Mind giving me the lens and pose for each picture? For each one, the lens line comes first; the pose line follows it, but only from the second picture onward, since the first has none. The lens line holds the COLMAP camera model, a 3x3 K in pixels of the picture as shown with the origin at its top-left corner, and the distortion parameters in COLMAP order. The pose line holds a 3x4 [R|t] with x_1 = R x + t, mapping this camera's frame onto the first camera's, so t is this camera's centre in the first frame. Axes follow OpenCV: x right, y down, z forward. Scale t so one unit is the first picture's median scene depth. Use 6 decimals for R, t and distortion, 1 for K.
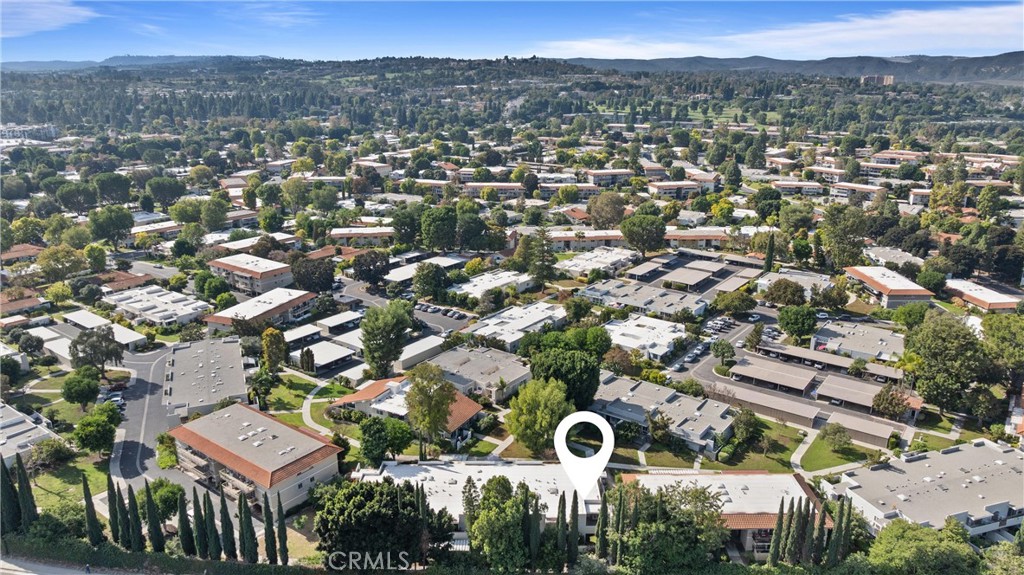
lens RADIAL K [[708.0, 0, 514.7], [0, 708.0, 285.0], [0, 0, 1]] dist [-0.020417, -0.002893]
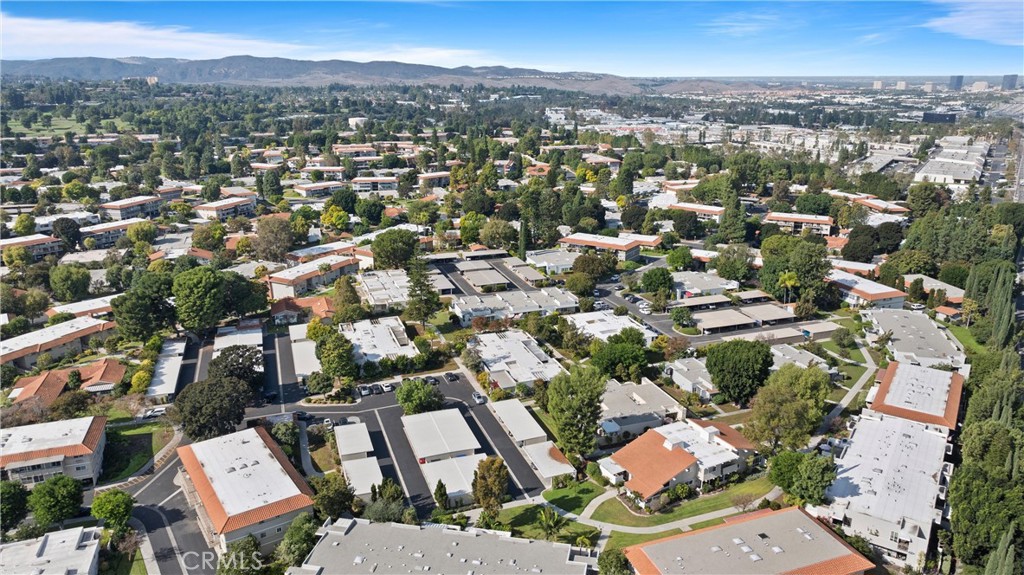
lens RADIAL K [[708.0, 0, 514.8], [0, 708.0, 290.6], [0, 0, 1]] dist [-0.020417, -0.002893]
pose [[0.561606, -0.246433, 0.789854, -0.711603], [0.242194, 0.961766, 0.127863, -0.150134], [-0.791164, 0.119489, 0.599818, 0.474466]]
